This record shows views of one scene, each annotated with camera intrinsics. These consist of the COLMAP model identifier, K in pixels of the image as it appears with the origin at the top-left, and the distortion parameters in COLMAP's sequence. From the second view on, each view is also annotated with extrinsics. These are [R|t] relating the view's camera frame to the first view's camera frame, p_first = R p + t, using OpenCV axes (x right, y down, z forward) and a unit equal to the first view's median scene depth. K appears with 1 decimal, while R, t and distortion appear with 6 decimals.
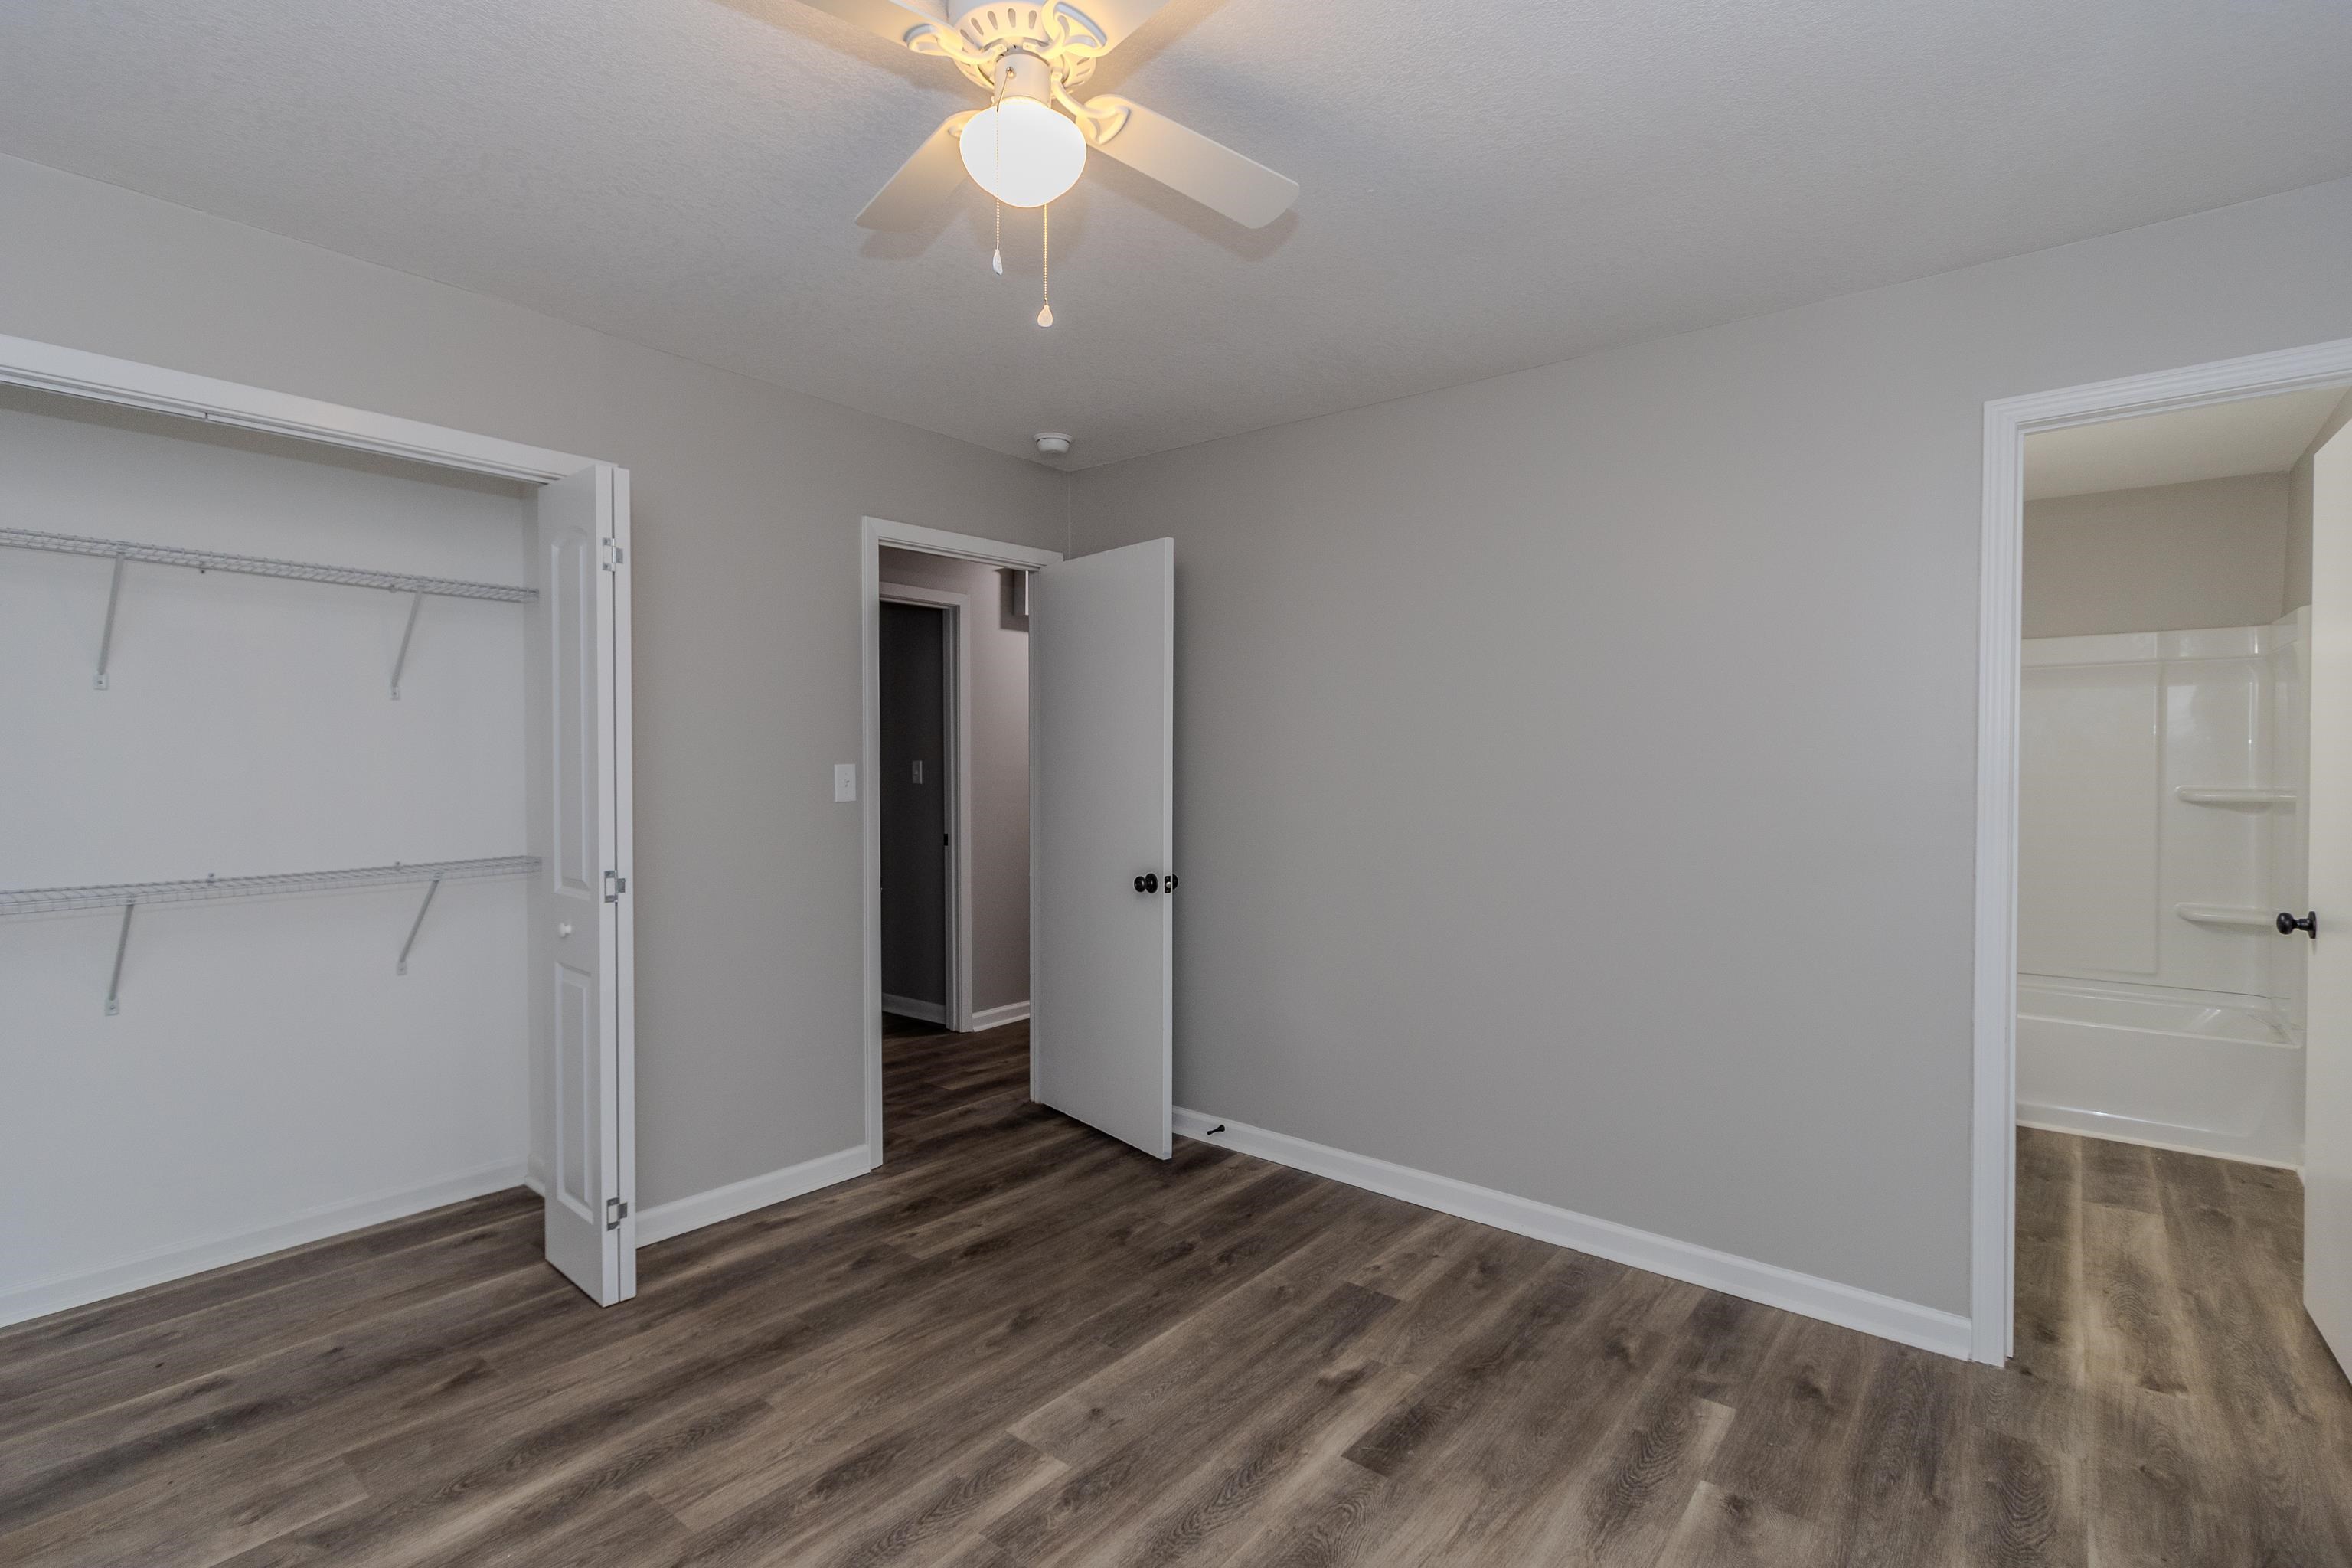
lens RADIAL K [[1070.8, 0, 1176.0], [0, 1070.8, 784.0], [0, 0, 1]] dist [0.005540, -0.004211]
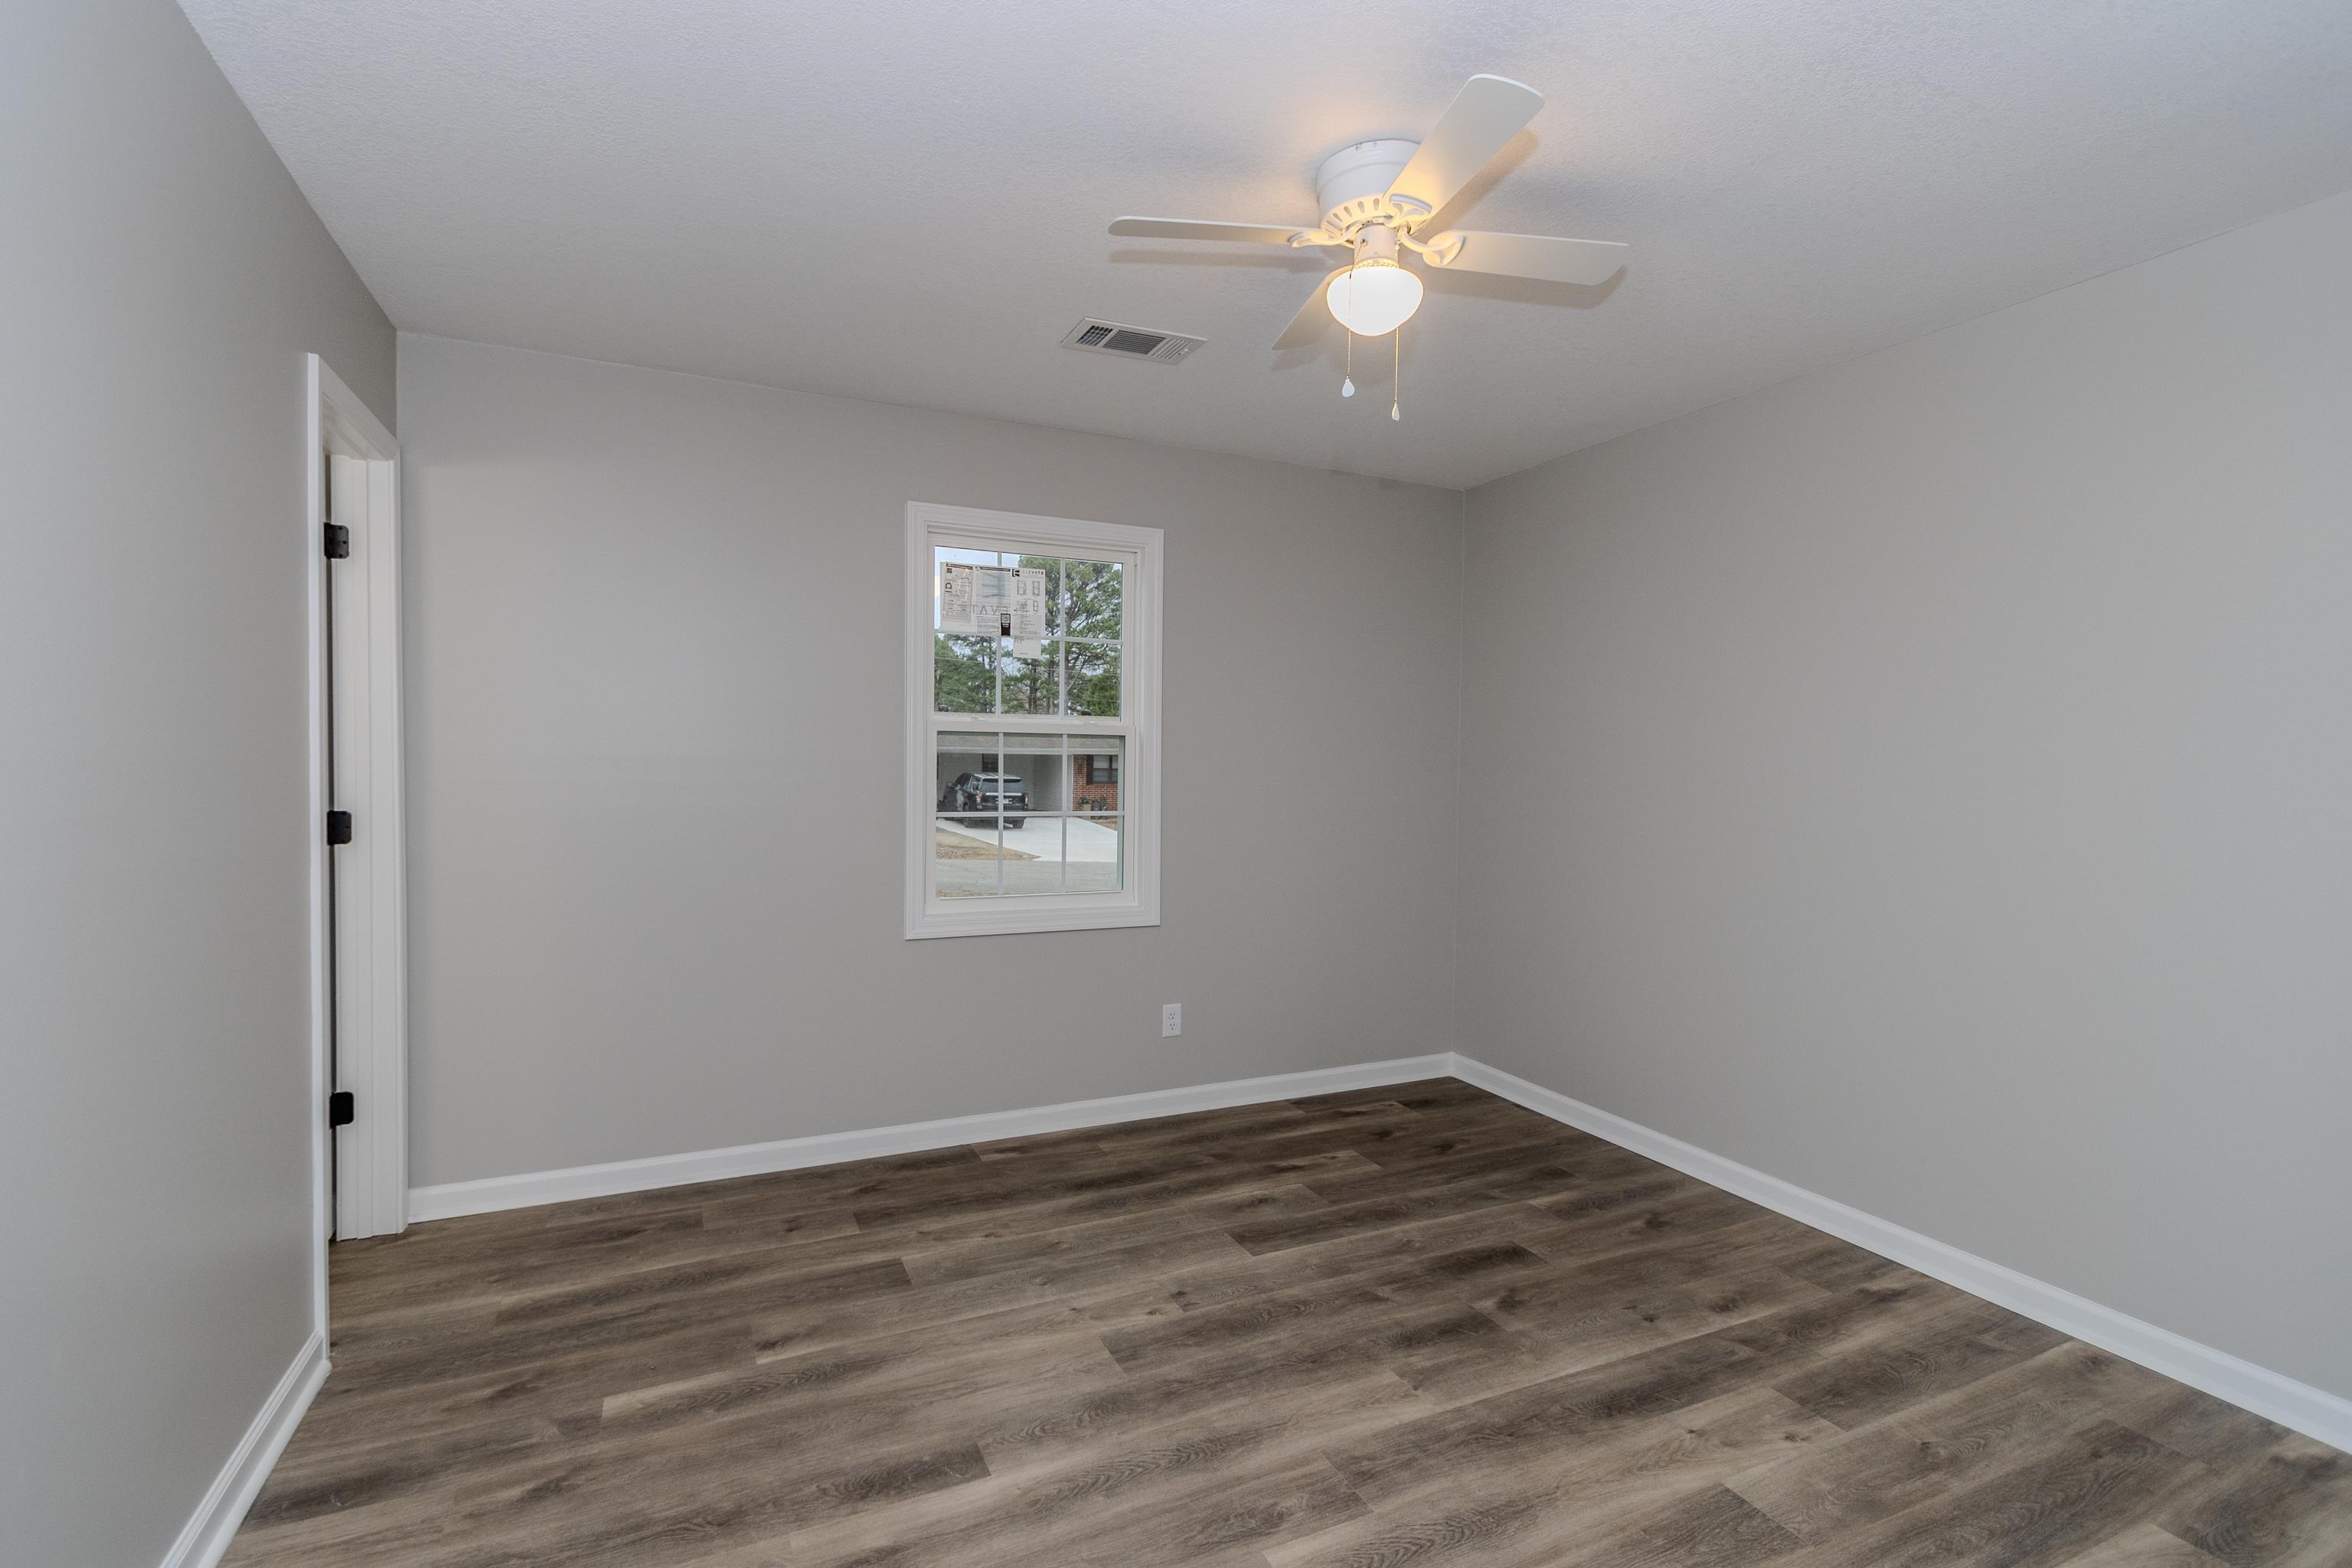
lens RADIAL K [[1119.1, 0, 1168.8], [0, 1119.1, 783.5], [0, 0, 1]] dist [0.013009, -0.005110]
pose [[-0.899746, -0.025417, 0.435673, -0.419913], [-0.007829, 0.999082, 0.042117, -0.030799], [-0.436344, 0.034484, -0.899119, 1.861729]]
